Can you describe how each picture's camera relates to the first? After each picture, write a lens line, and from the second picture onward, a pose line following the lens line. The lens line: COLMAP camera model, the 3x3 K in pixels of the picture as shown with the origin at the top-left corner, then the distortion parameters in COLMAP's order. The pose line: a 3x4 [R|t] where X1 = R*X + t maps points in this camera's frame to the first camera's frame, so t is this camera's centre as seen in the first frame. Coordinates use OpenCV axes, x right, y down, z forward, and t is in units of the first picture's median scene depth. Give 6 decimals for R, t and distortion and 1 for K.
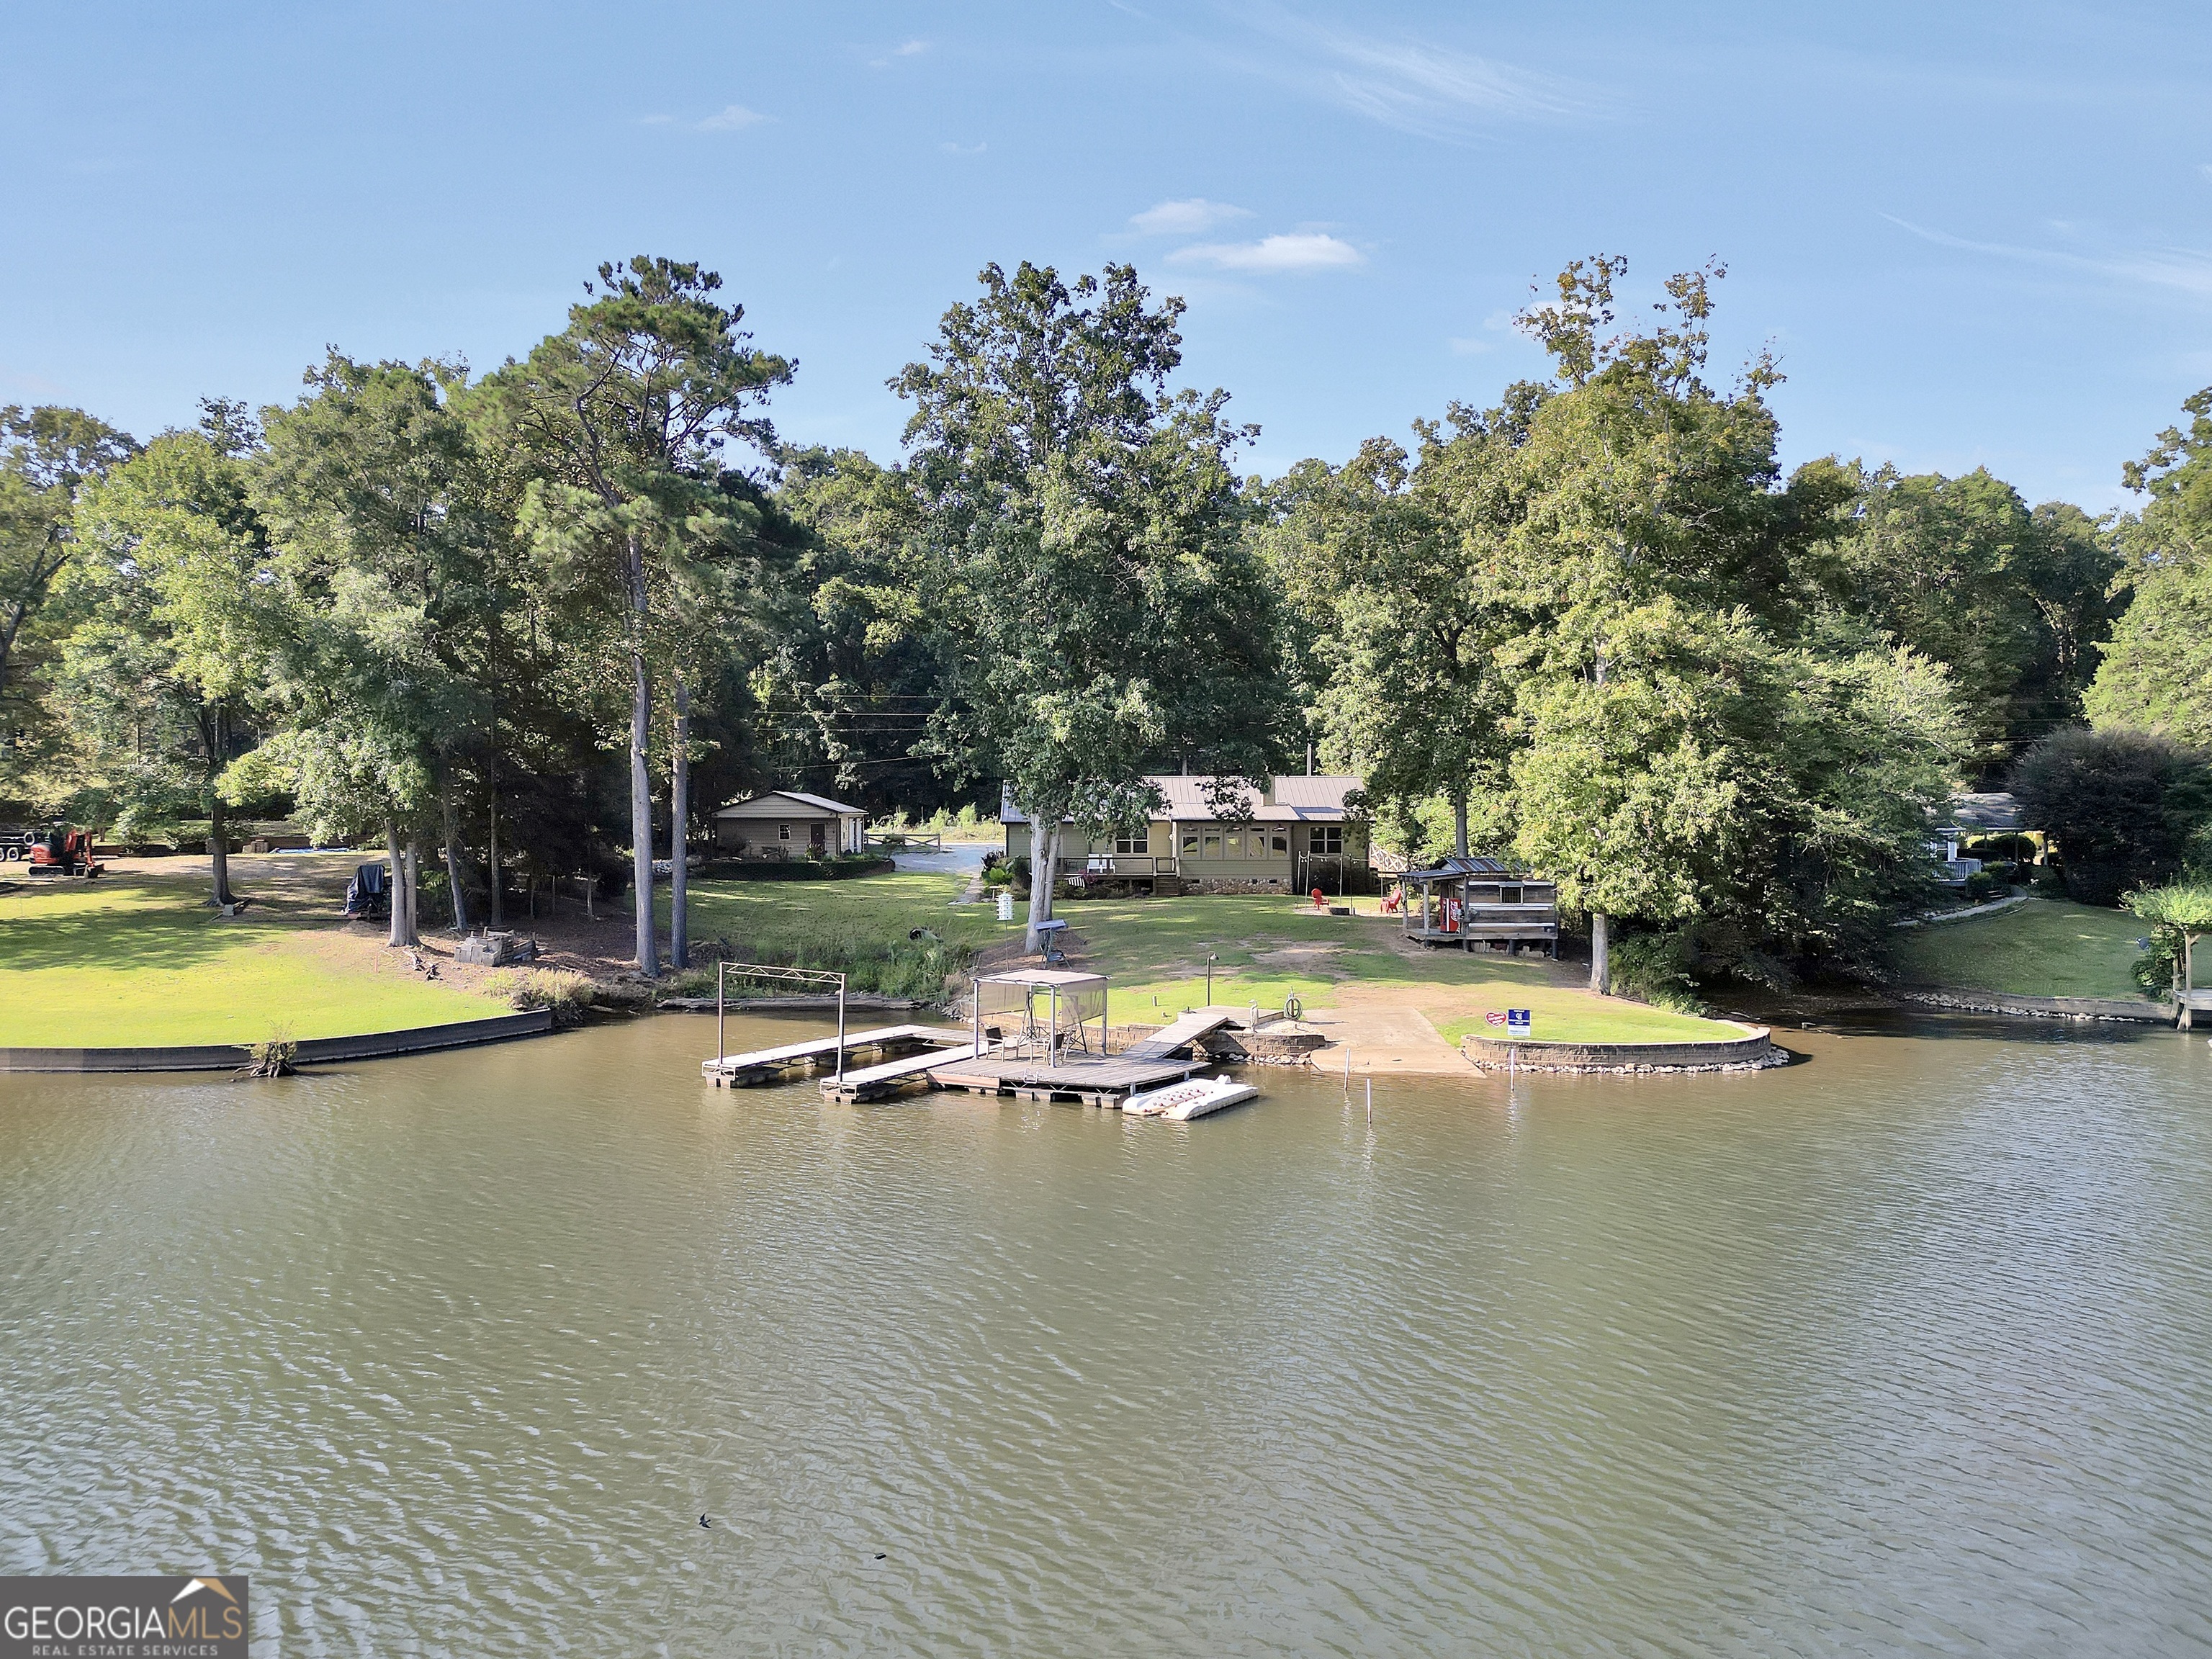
lens RADIAL K [[1570.9, 0, 1106.4], [0, 1570.9, 795.2], [0, 0, 1]] dist [0.086651, -0.077480]
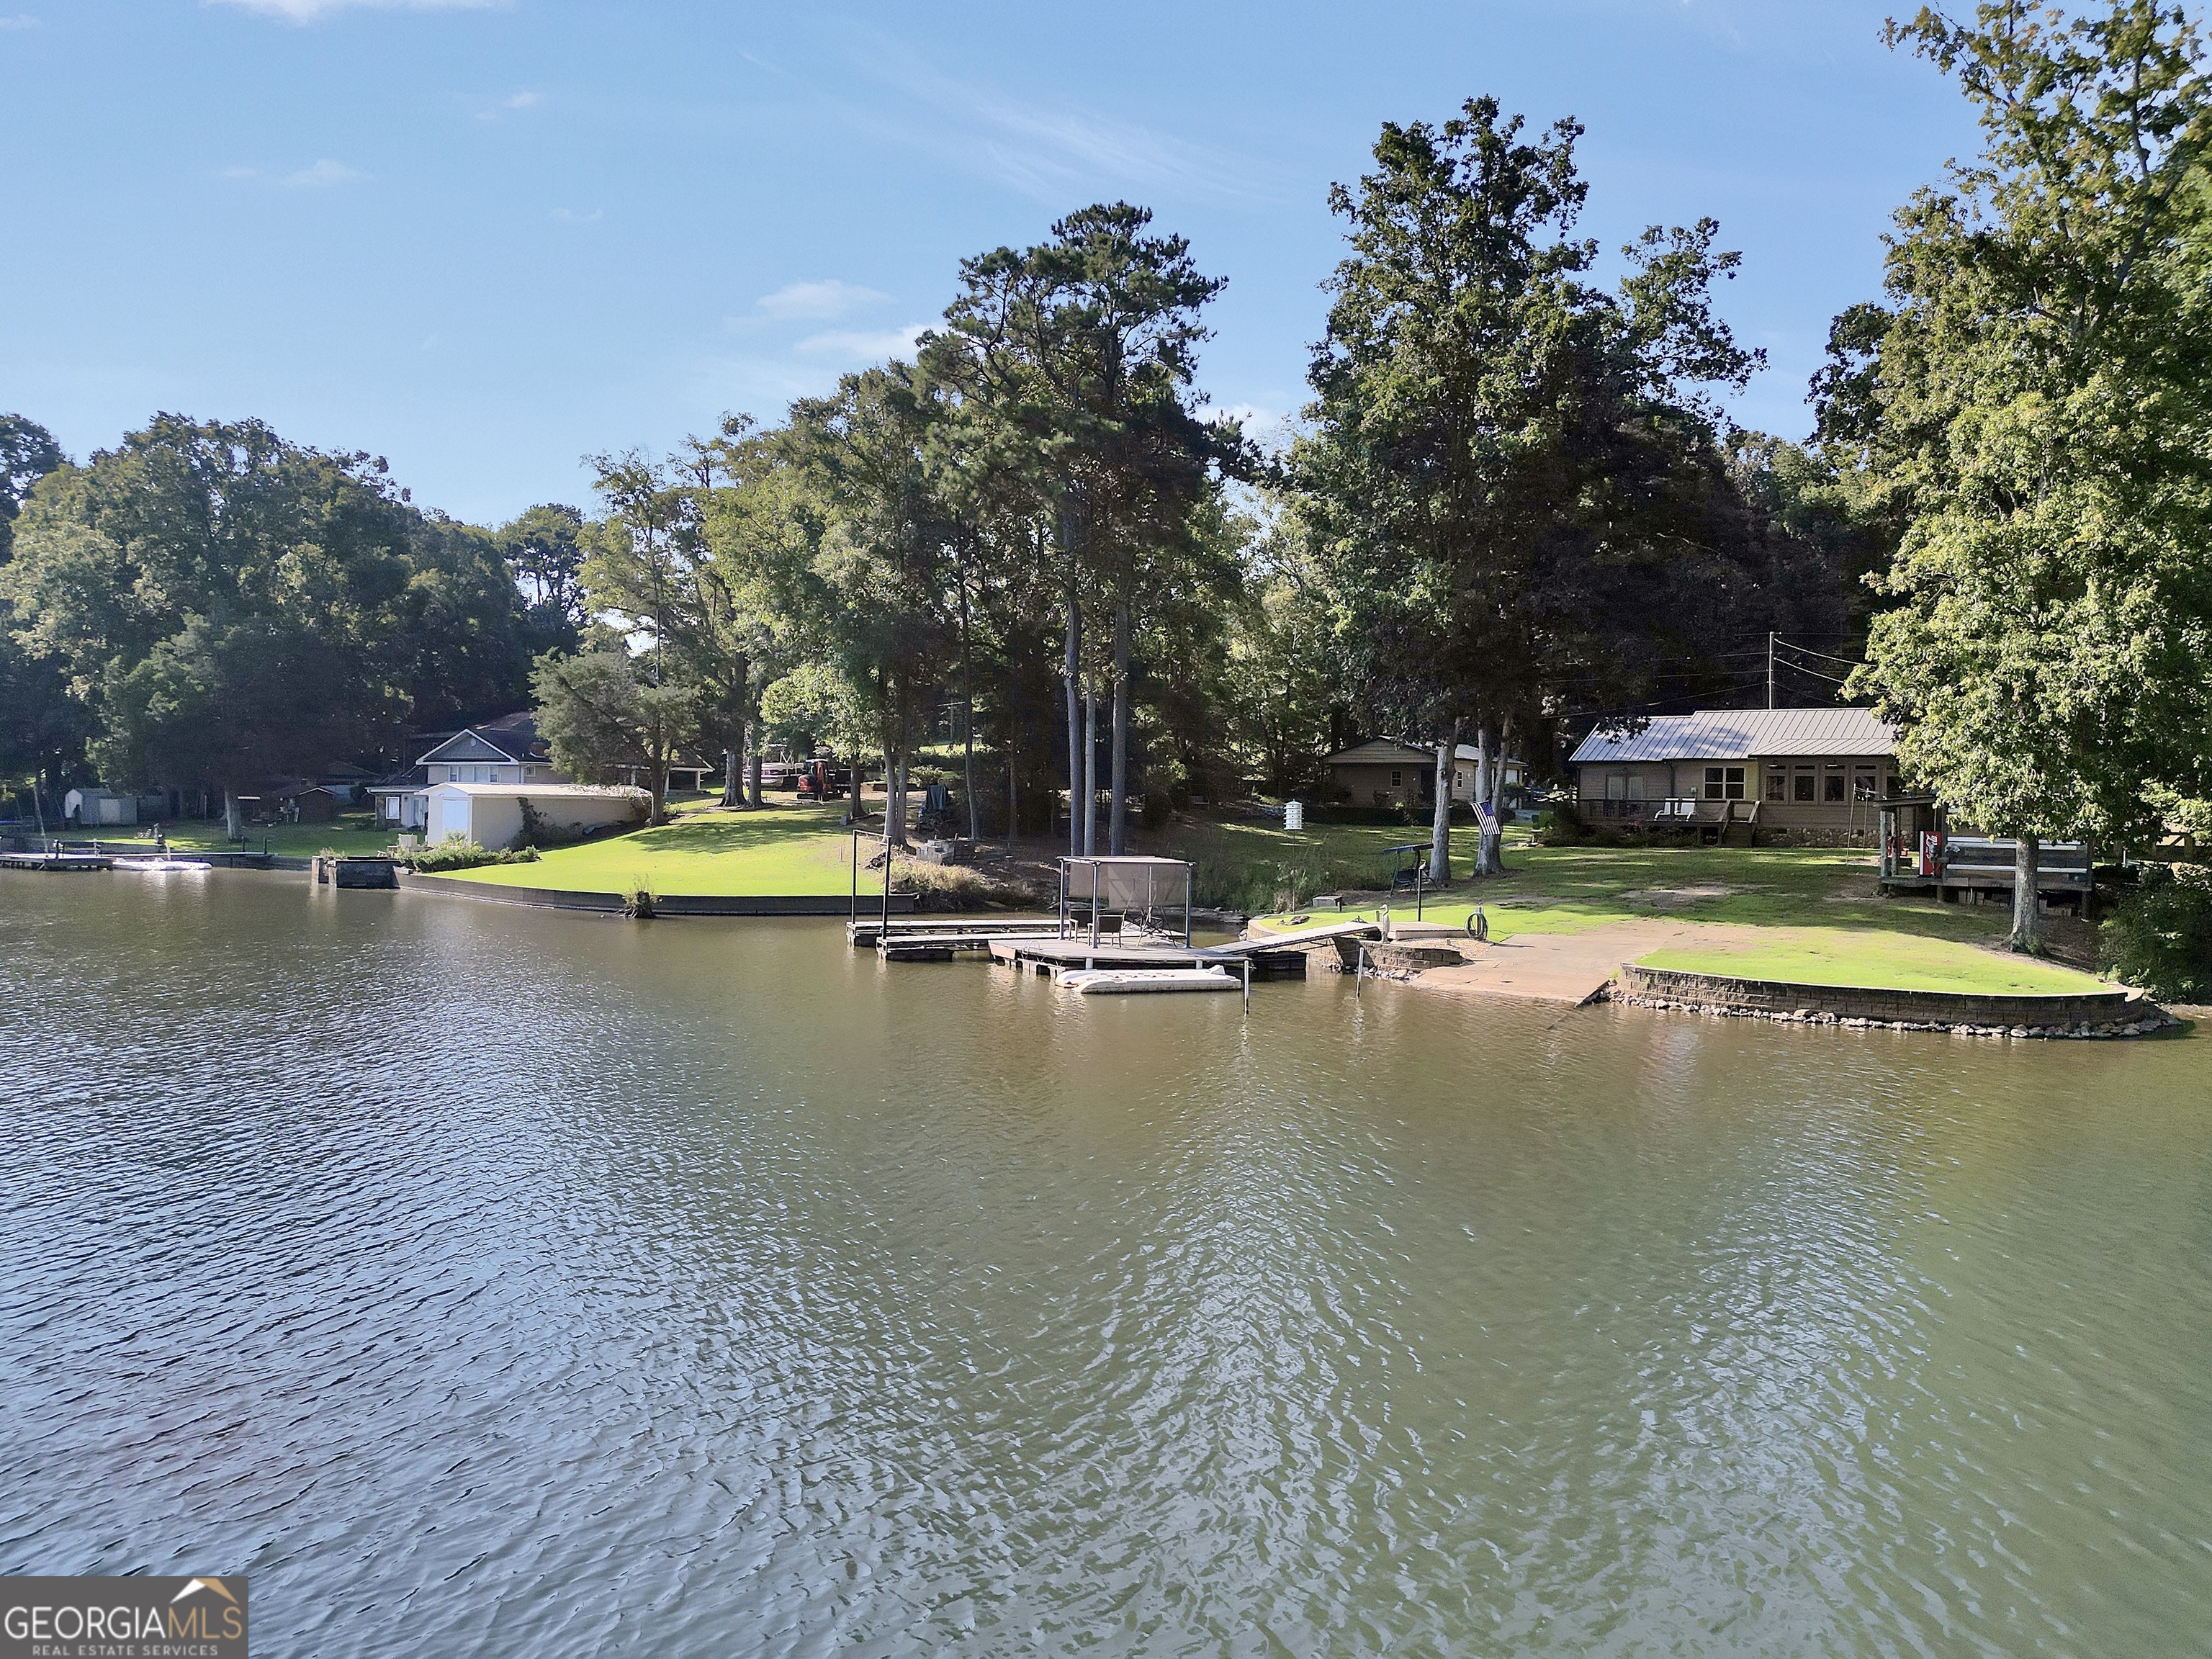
lens RADIAL K [[1599.1, 0, 1101.0], [0, 1599.1, 769.1], [0, 0, 1]] dist [0.090730, -0.076079]
pose [[0.791355, -0.000741, -0.611356, 0.420559], [-0.012643, 0.999766, -0.017577, 0.060834], [0.611226, 0.021639, 0.791160, 0.173675]]
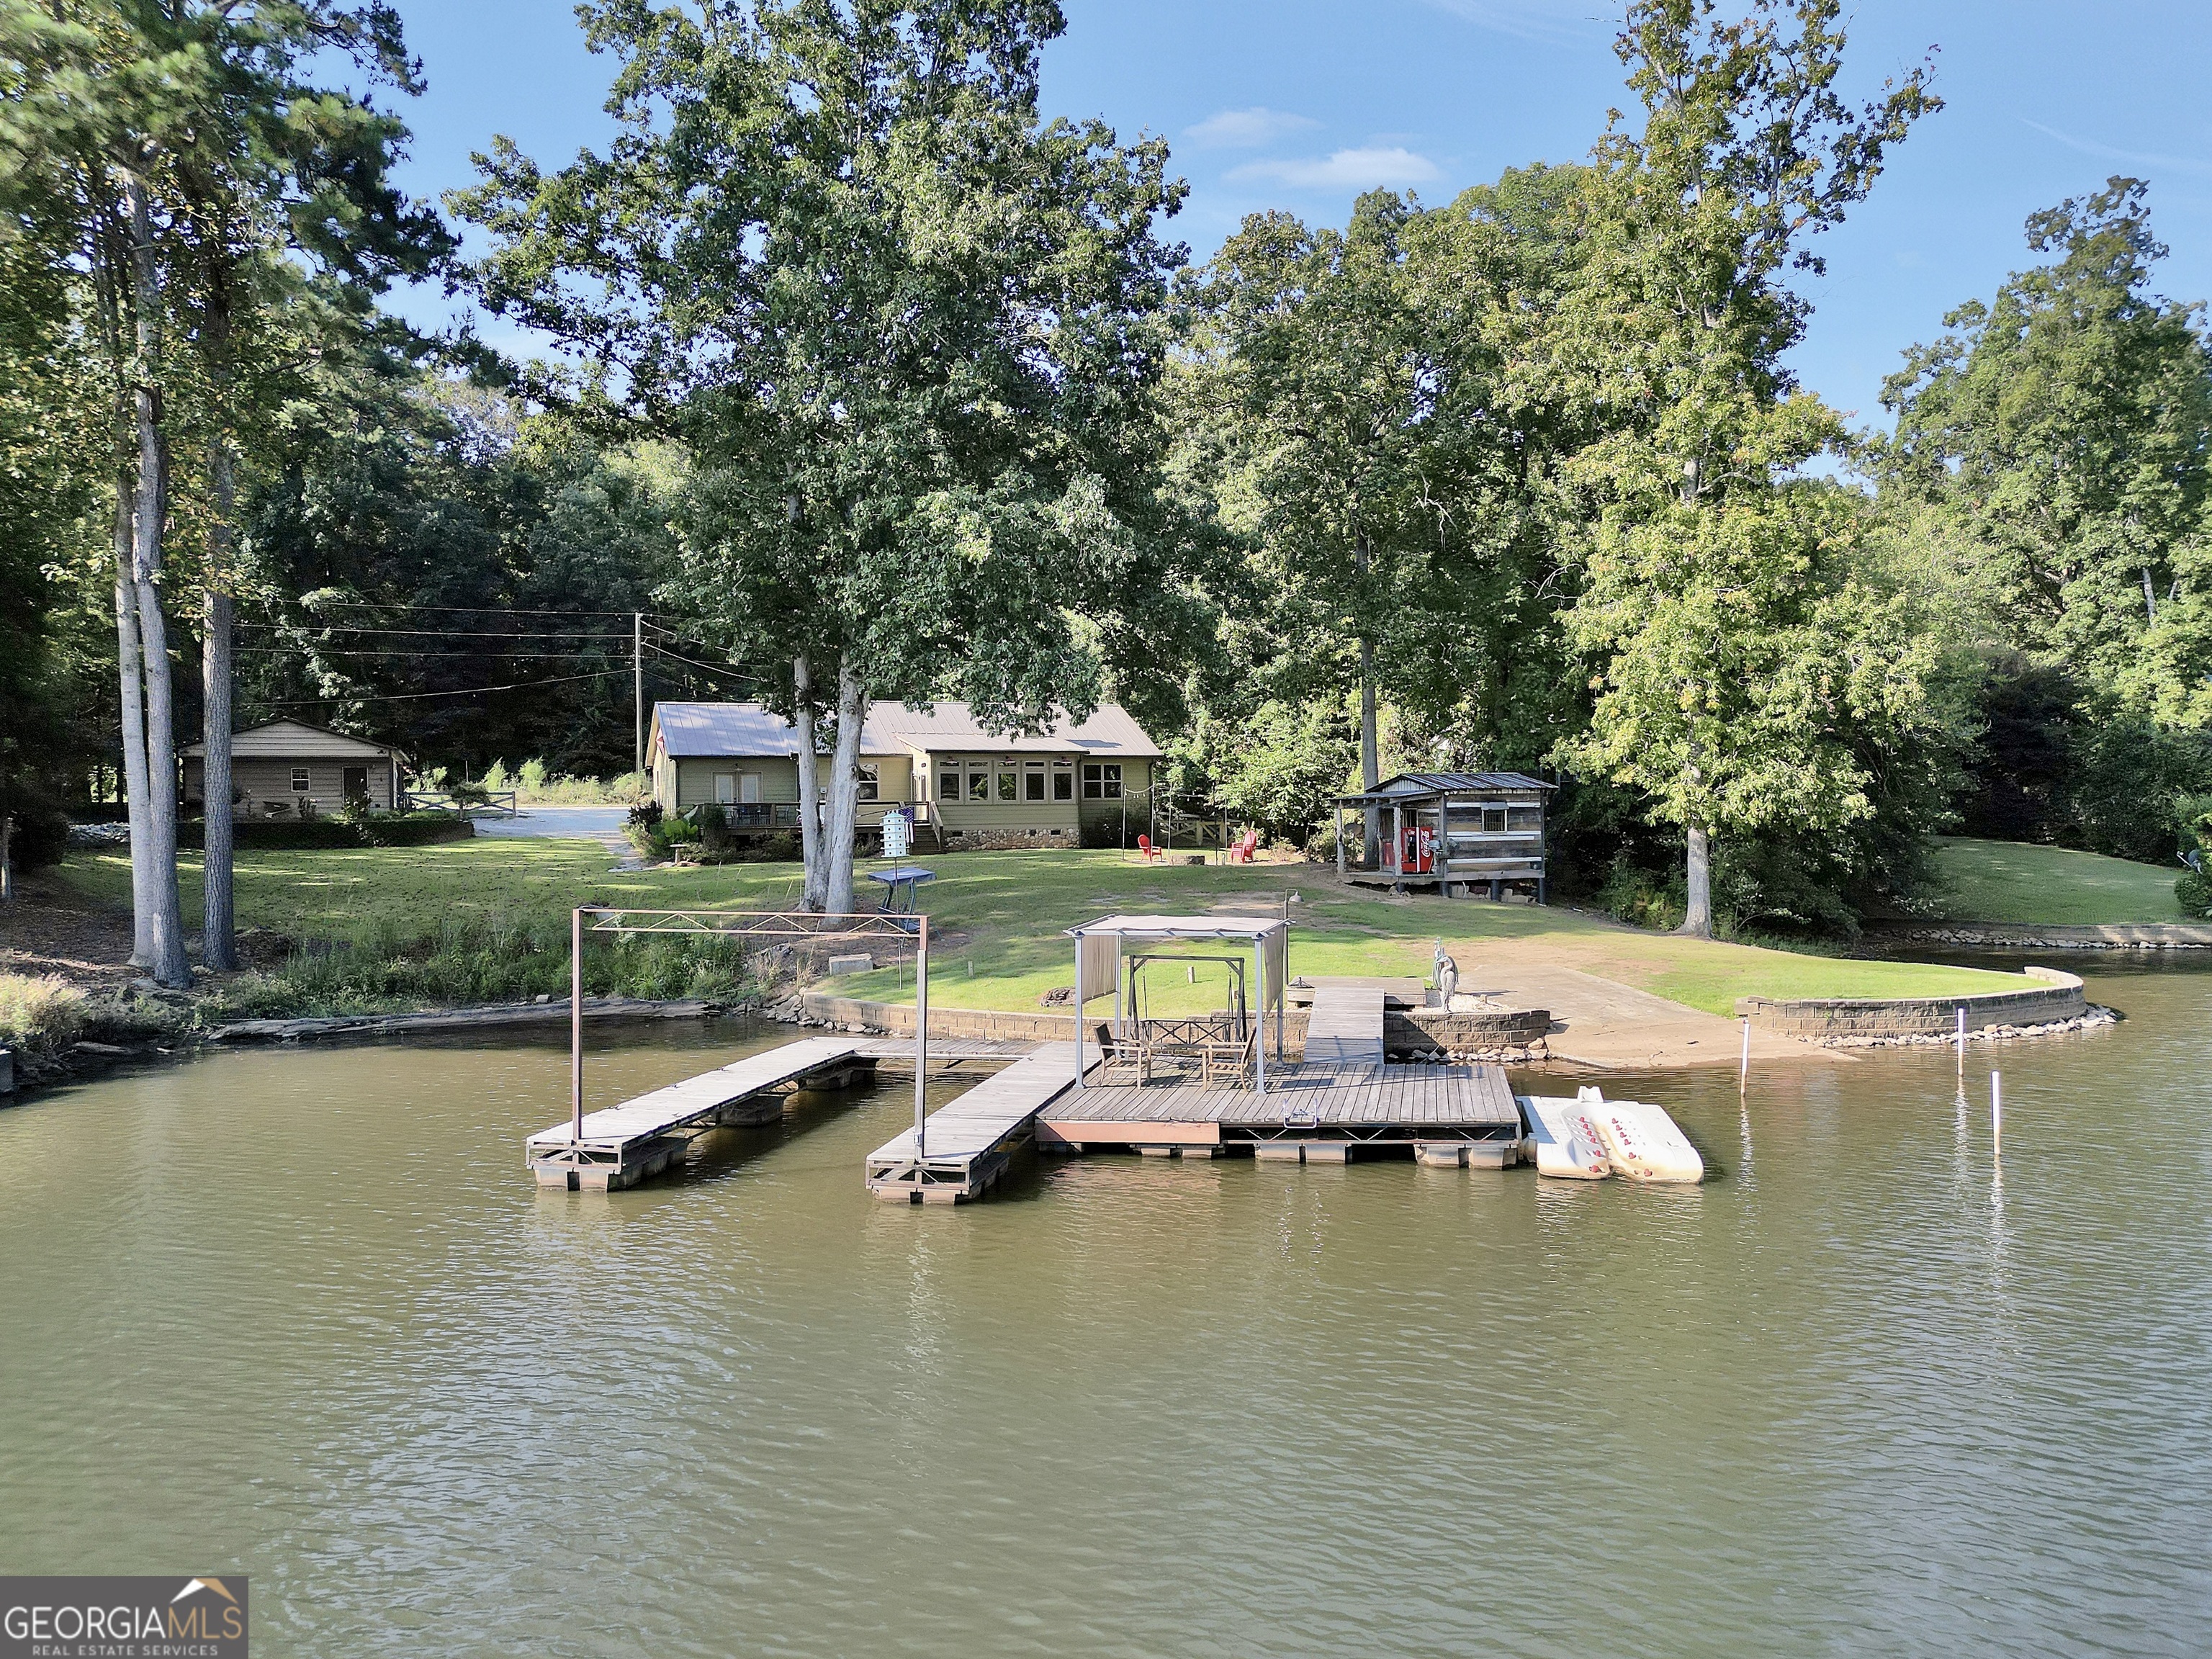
lens RADIAL K [[1570.9, 0, 1106.4], [0, 1570.9, 795.2], [0, 0, 1]] dist [0.086651, -0.077480]
pose [[0.938010, -0.006970, 0.346538, -0.193285], [0.008580, 0.999958, -0.003114, 0.057339], [-0.346502, 0.005894, 0.938031, 0.399304]]
